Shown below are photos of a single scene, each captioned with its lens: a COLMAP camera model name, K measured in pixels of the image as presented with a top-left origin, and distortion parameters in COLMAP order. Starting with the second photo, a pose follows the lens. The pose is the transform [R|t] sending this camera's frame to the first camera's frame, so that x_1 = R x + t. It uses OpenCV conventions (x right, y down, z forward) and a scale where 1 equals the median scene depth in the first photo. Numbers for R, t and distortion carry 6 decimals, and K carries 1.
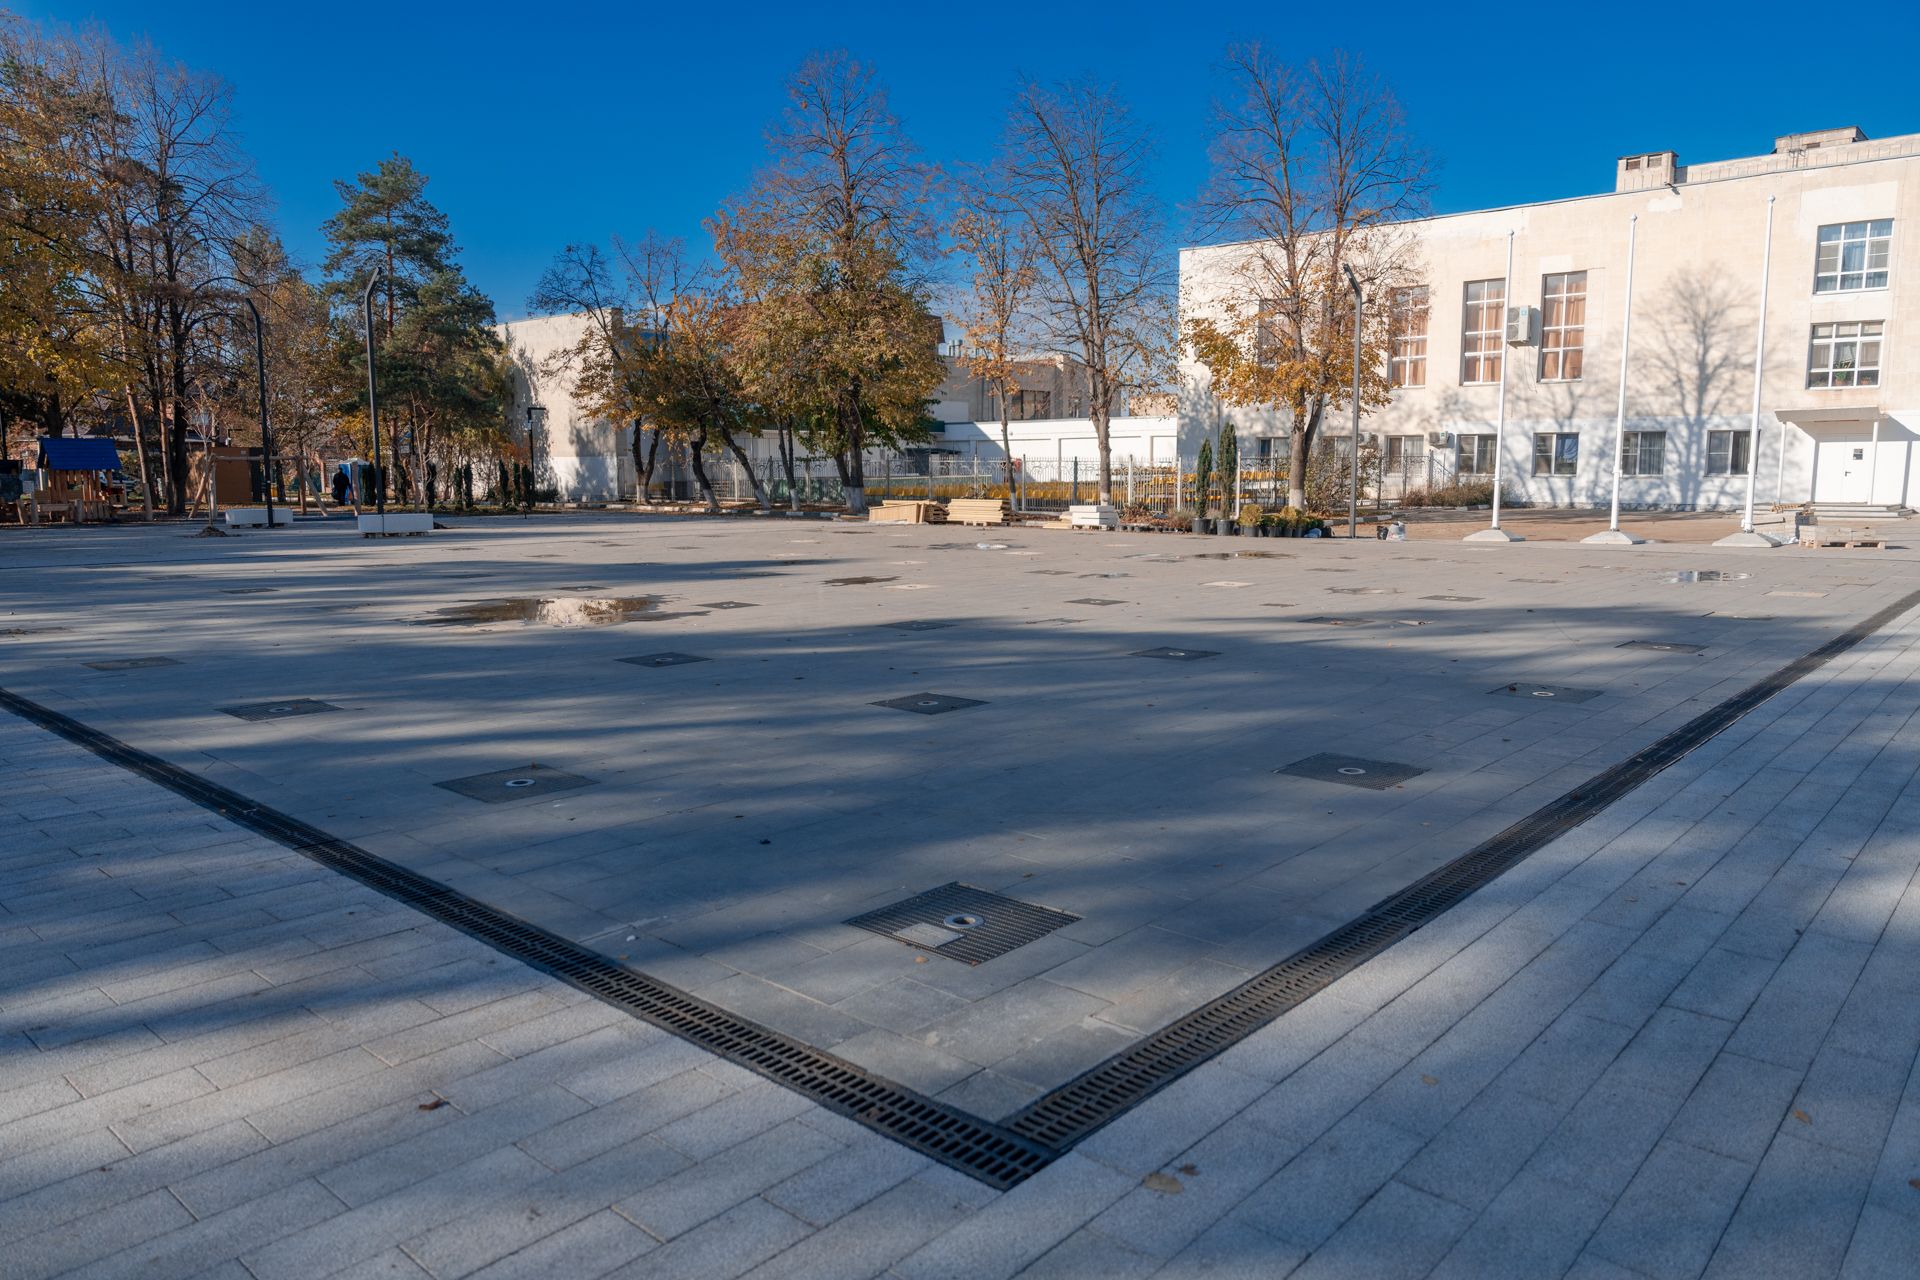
lens RADIAL K [[1335.6, 0, 956.9], [0, 1335.6, 637.8], [0, 0, 1]] dist [-0.010015, -0.009777]
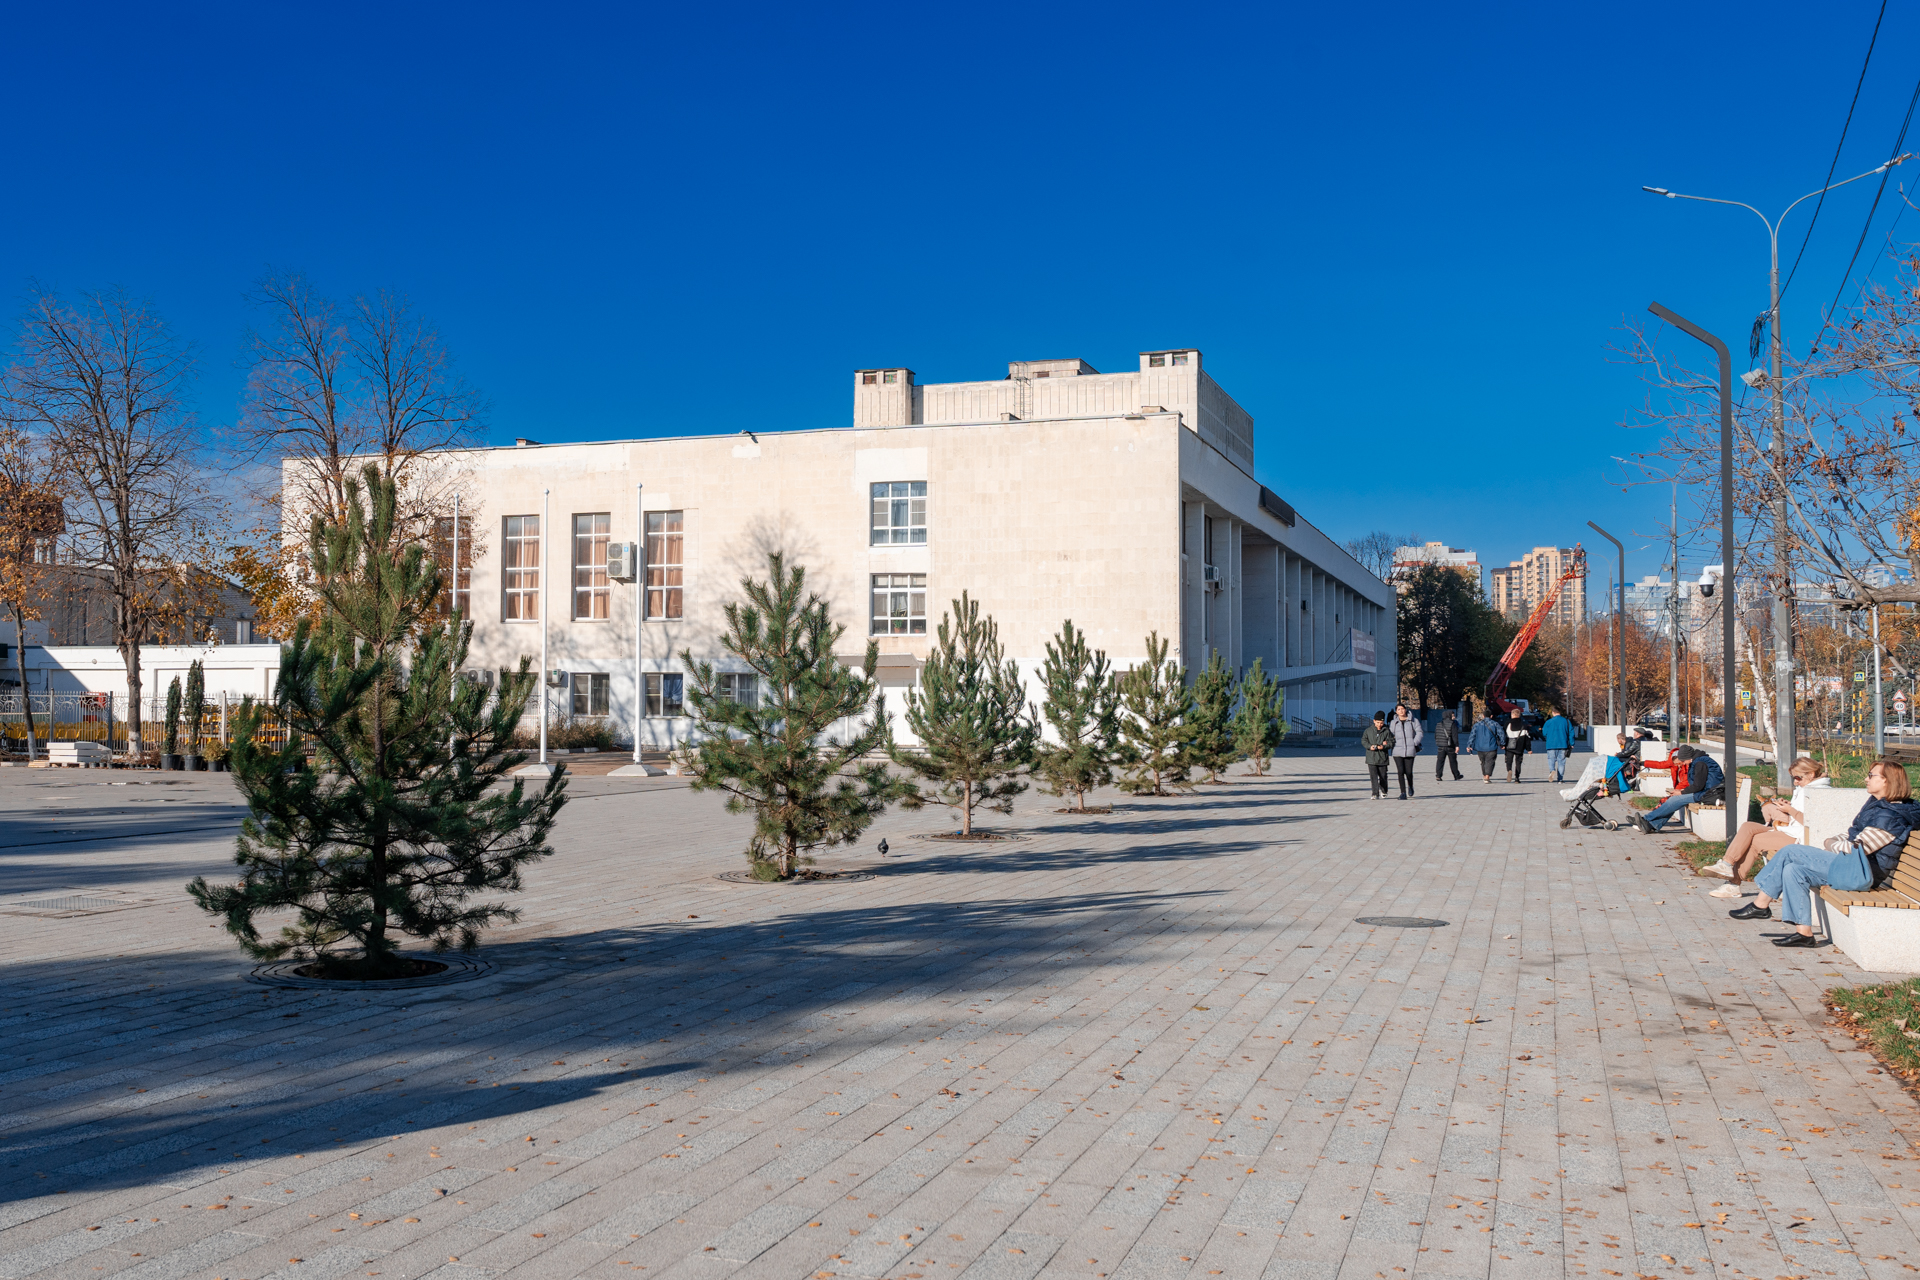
lens RADIAL K [[1900.8, 0, 956.3], [0, 1900.8, 634.4], [0, 0, 1]] dist [-0.074883, 0.000000]
pose [[0.914376, 0.025262, 0.404077, 0.094535], [0.042249, 0.986649, -0.157287, 0.042912], [-0.402655, 0.160891, 0.901101, -0.328086]]
